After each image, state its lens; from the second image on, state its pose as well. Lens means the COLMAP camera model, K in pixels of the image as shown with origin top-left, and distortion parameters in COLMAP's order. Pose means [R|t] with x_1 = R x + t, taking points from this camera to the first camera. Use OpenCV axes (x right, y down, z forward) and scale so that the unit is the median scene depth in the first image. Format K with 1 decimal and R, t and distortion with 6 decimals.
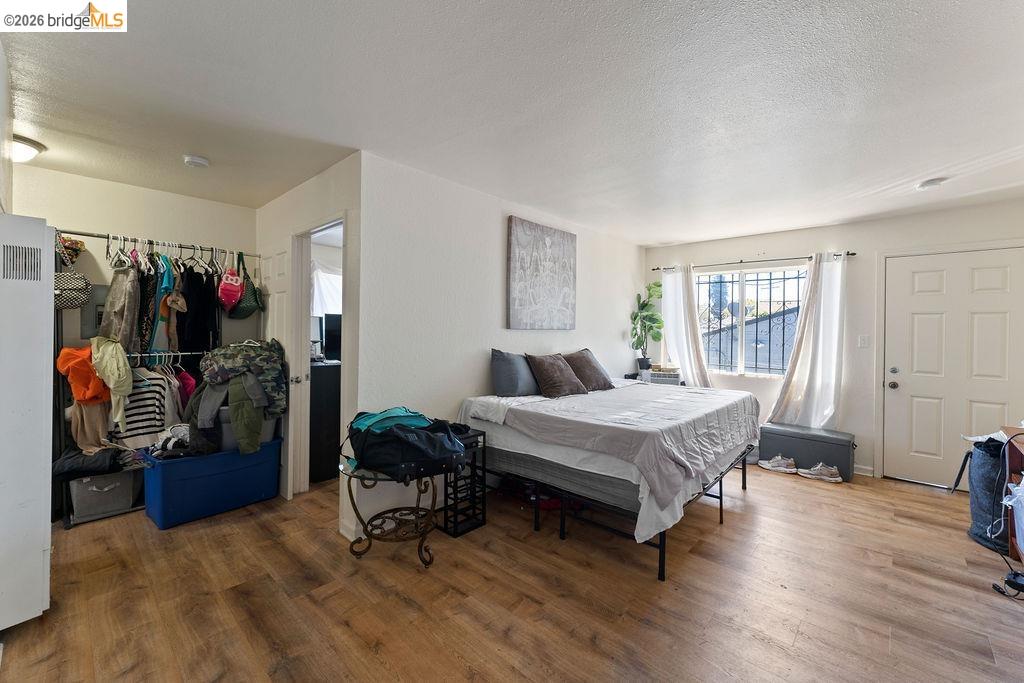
lens RADIAL K [[422.0, 0, 497.3], [0, 422.0, 327.4], [0, 0, 1]] dist [-0.006846, -0.000015]
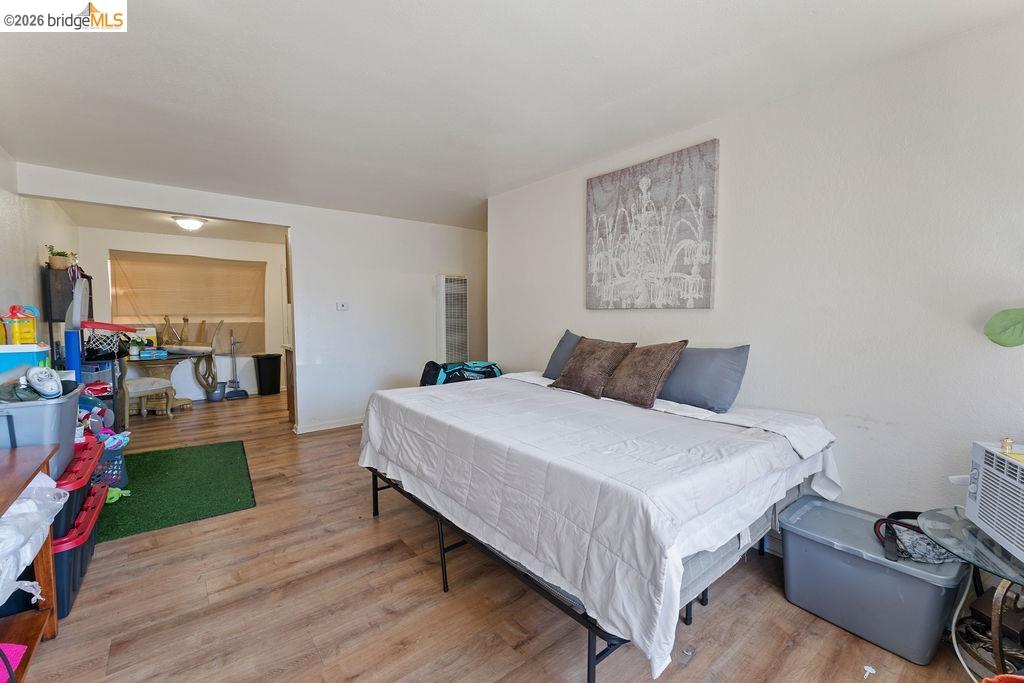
lens RADIAL K [[422.0, 0, 509.8], [0, 422.0, 341.3], [0, 0, 1]] dist [-0.006846, -0.000015]
pose [[-0.122461, 0.053554, -0.991027, 0.882382], [-0.004005, 0.998508, 0.054453, 0.022337], [0.992465, 0.010637, -0.122064, 0.889799]]
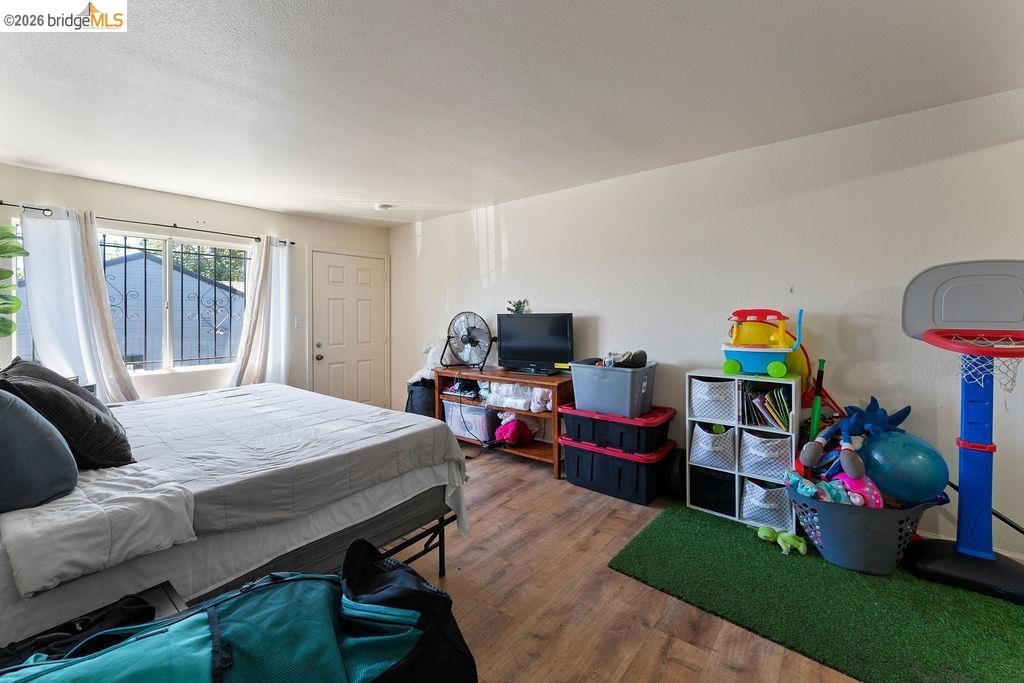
lens RADIAL K [[422.0, 0, 524.3], [0, 422.0, 317.6], [0, 0, 1]] dist [-0.006846, -0.000015]
pose [[-0.116431, -0.018094, 0.993034, -0.330896], [0.002040, 0.999828, 0.018457, 0.000576], [-0.993197, 0.004175, -0.116374, 0.540877]]
